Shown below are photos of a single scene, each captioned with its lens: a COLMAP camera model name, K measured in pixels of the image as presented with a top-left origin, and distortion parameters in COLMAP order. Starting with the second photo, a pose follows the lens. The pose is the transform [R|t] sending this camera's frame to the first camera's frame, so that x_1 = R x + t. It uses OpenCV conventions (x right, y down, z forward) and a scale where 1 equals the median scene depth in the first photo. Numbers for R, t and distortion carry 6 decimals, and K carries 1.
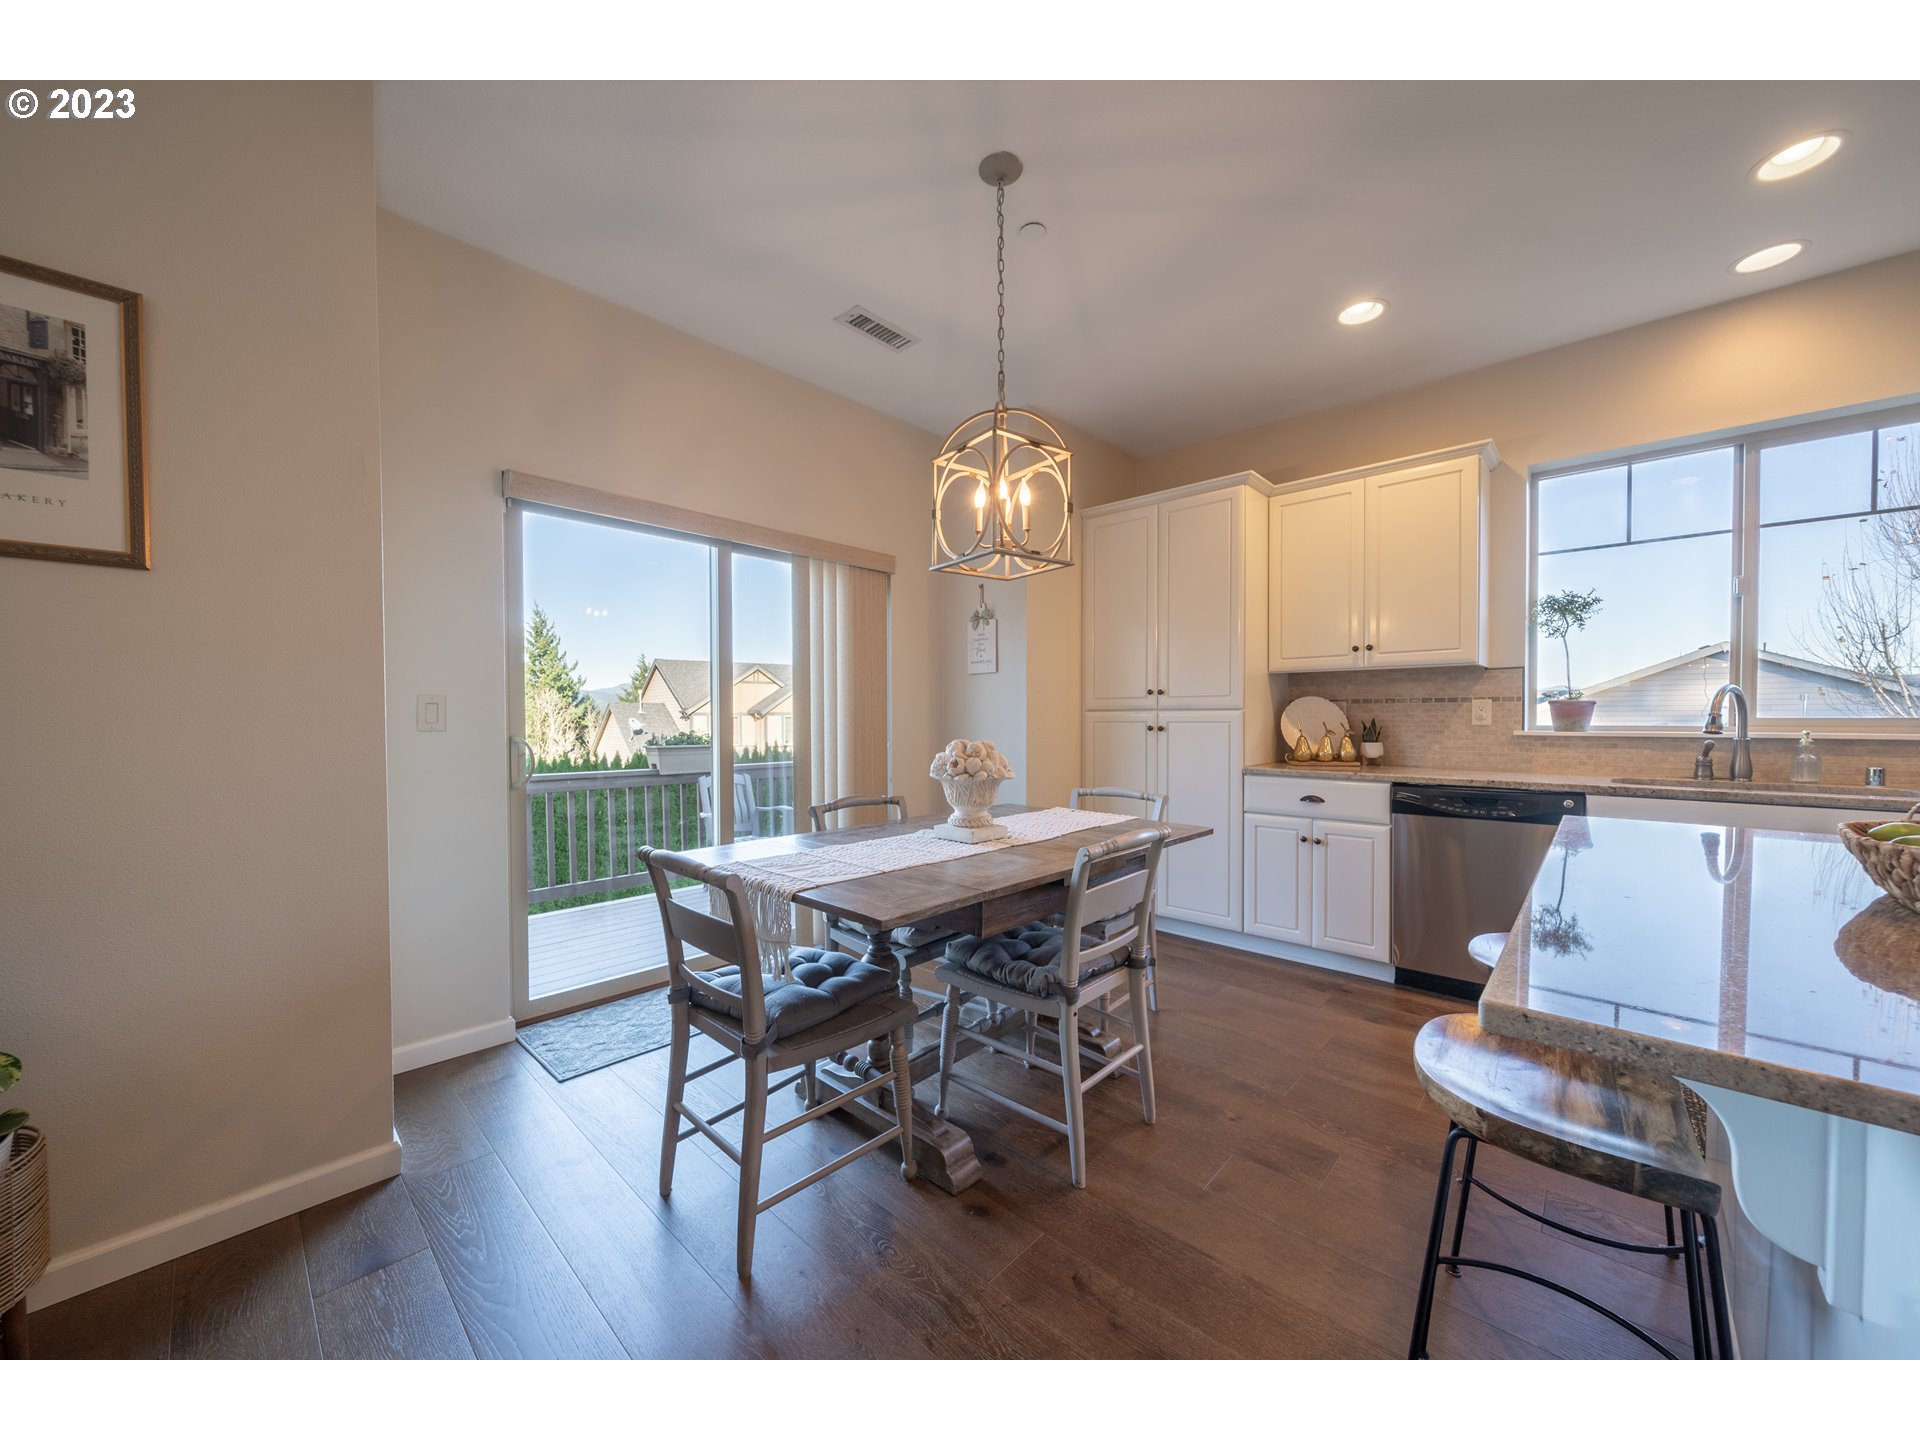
lens RADIAL K [[715.8, 0, 952.3], [0, 715.8, 728.3], [0, 0, 1]] dist [-0.001957, -0.000136]
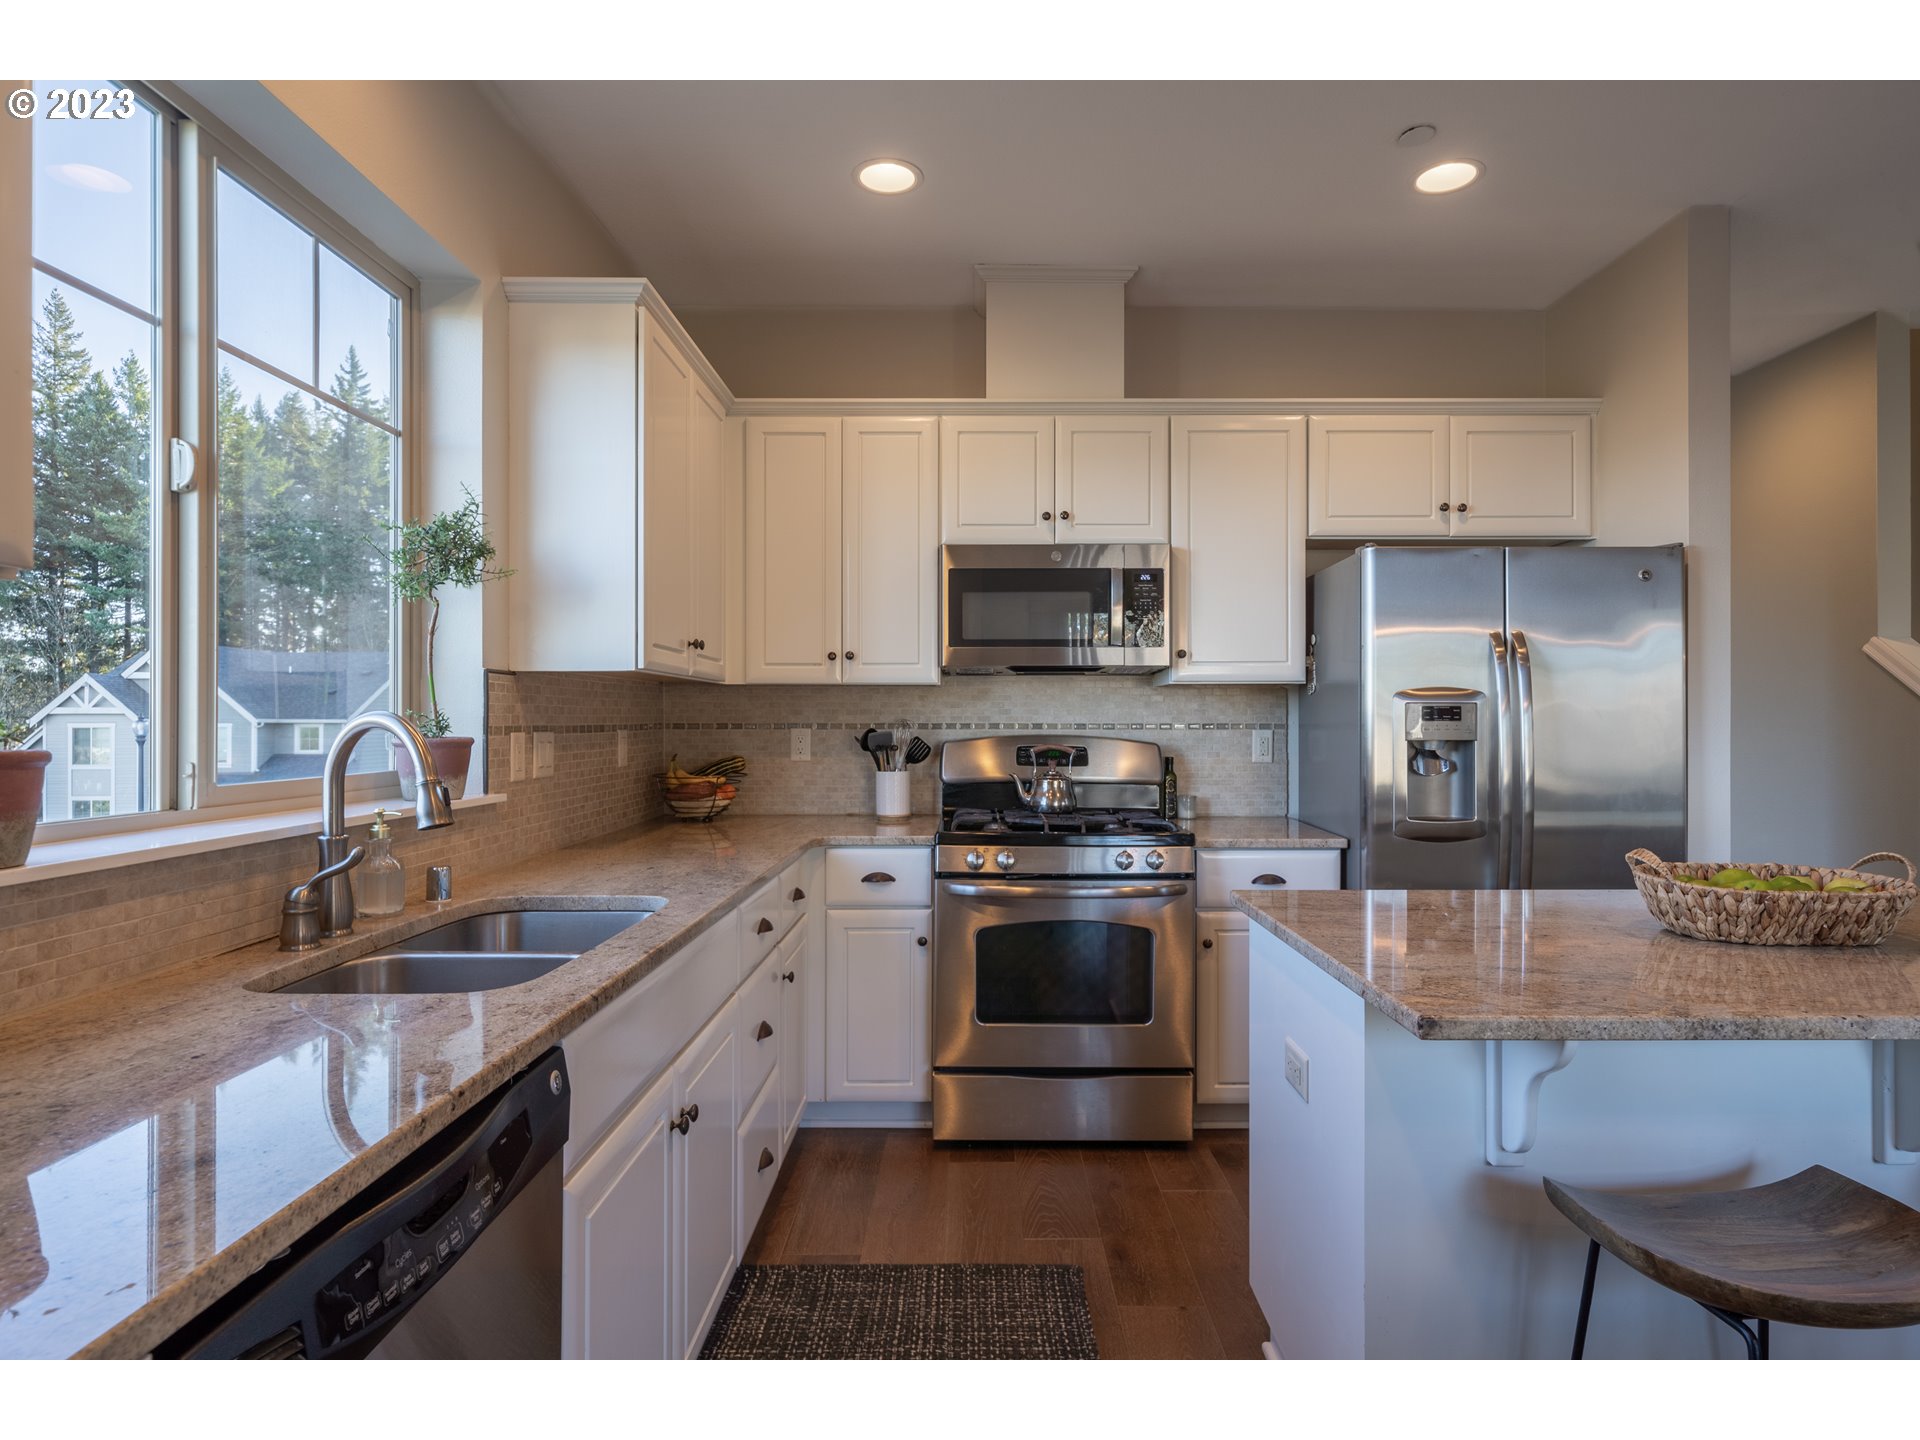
lens RADIAL K [[1031.5, 0, 976.2], [0, 1031.5, 720.7], [0, 0, 1]] dist [0.000538, -0.000384]
pose [[-0.687392, 0.002906, 0.726281, 0.316333], [0.015205, 0.999830, 0.010390, -0.045711], [-0.726128, 0.018185, -0.687319, 0.936822]]
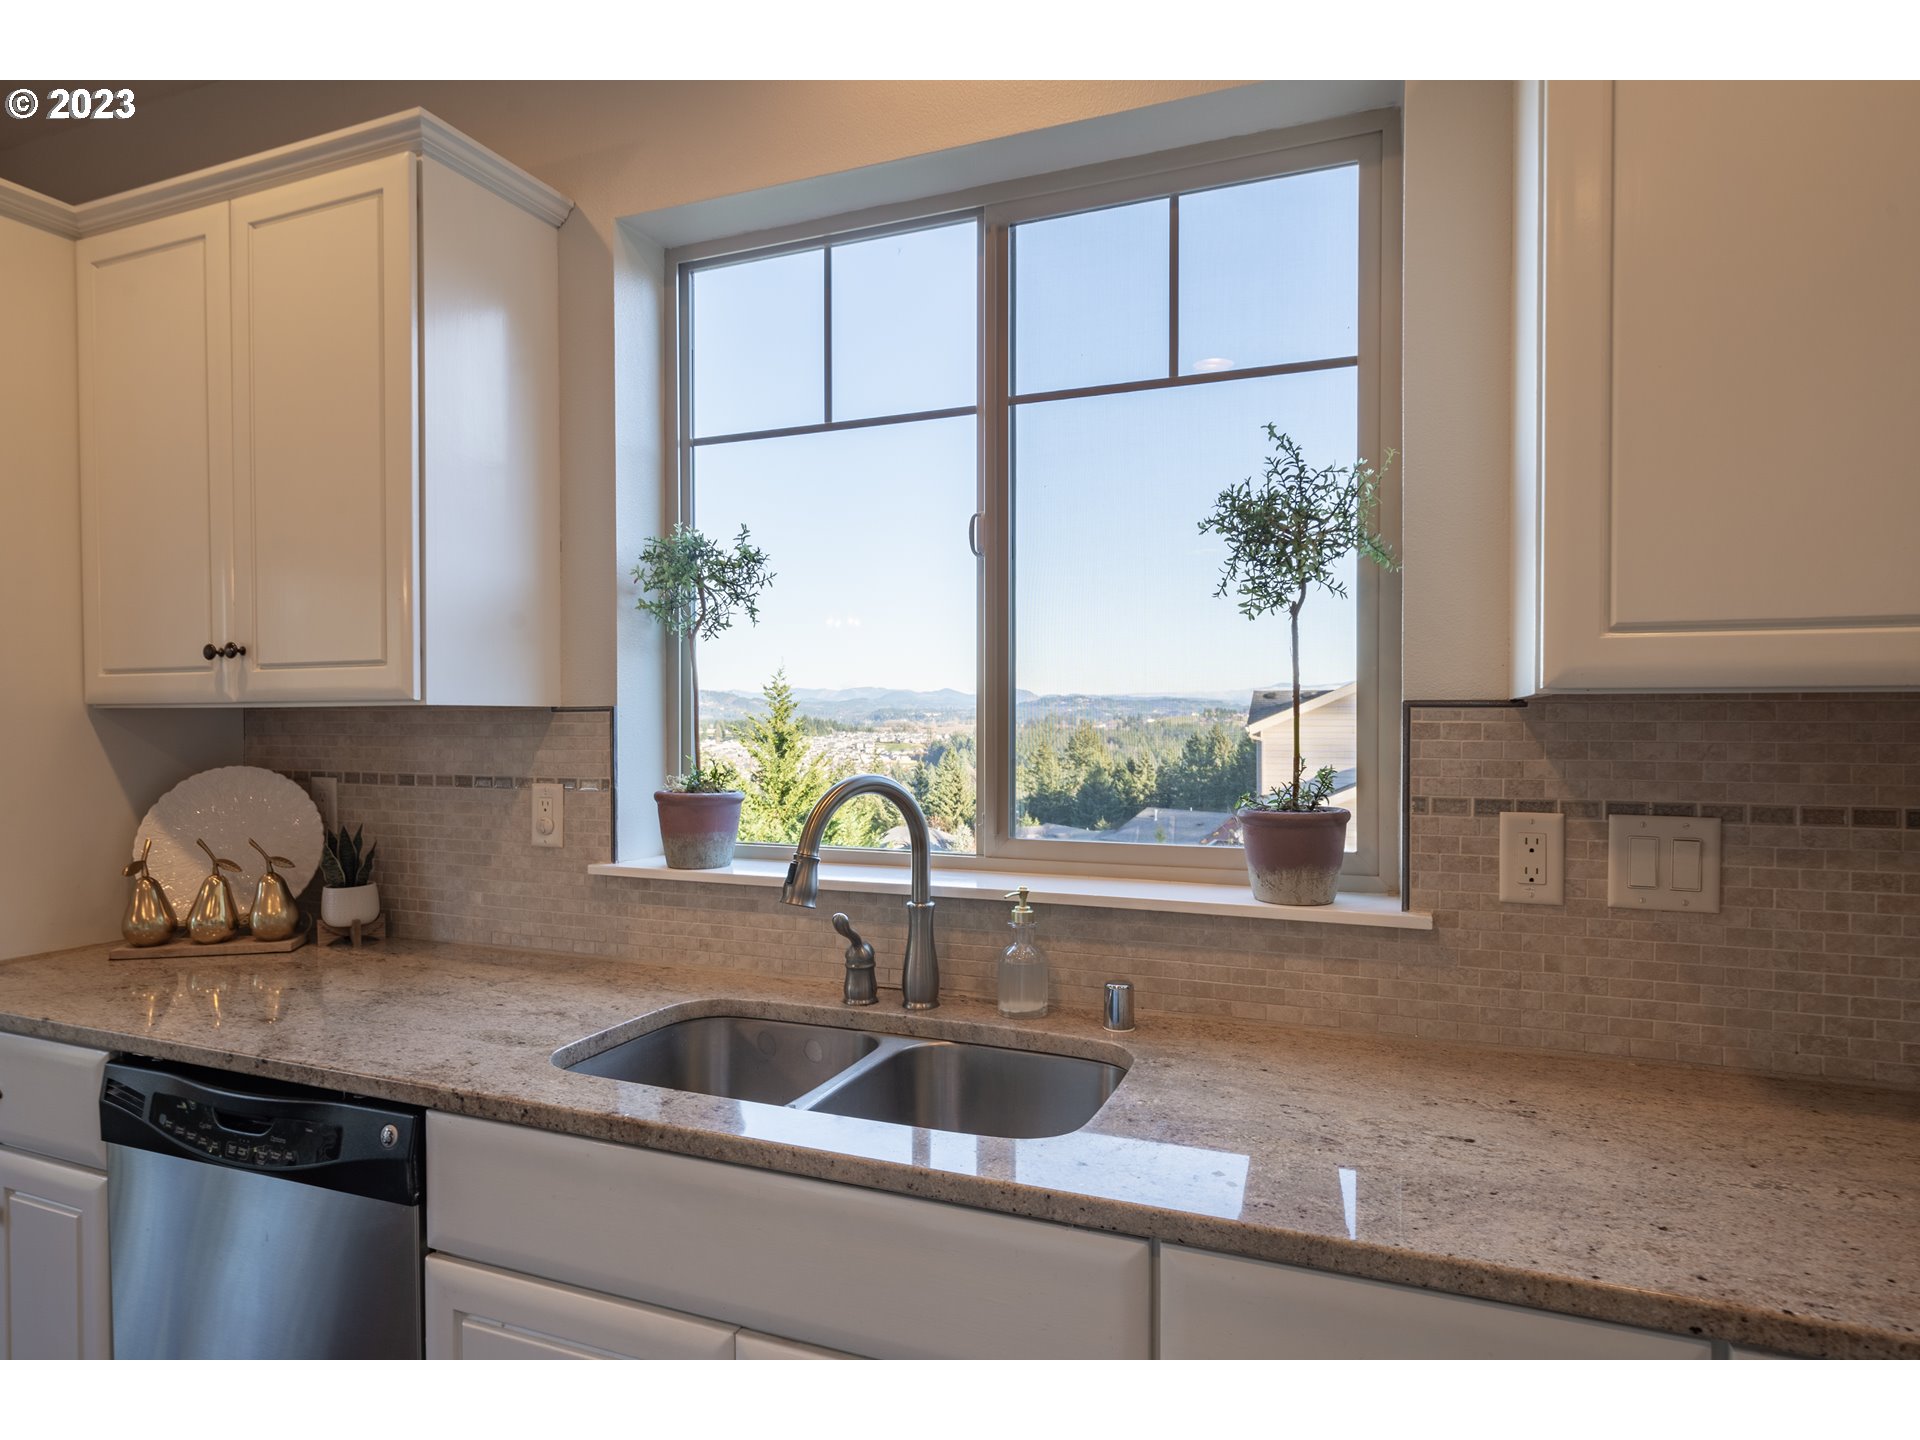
lens RADIAL K [[1109.3, 0, 957.5], [0, 1109.3, 725.5], [0, 0, 1]] dist [0.002217, 0.000168]
pose [[0.931513, -0.001225, 0.363707, 0.731275], [0.005508, 0.999927, -0.010740, -0.065526], [-0.363668, 0.012008, 0.931451, 0.325921]]
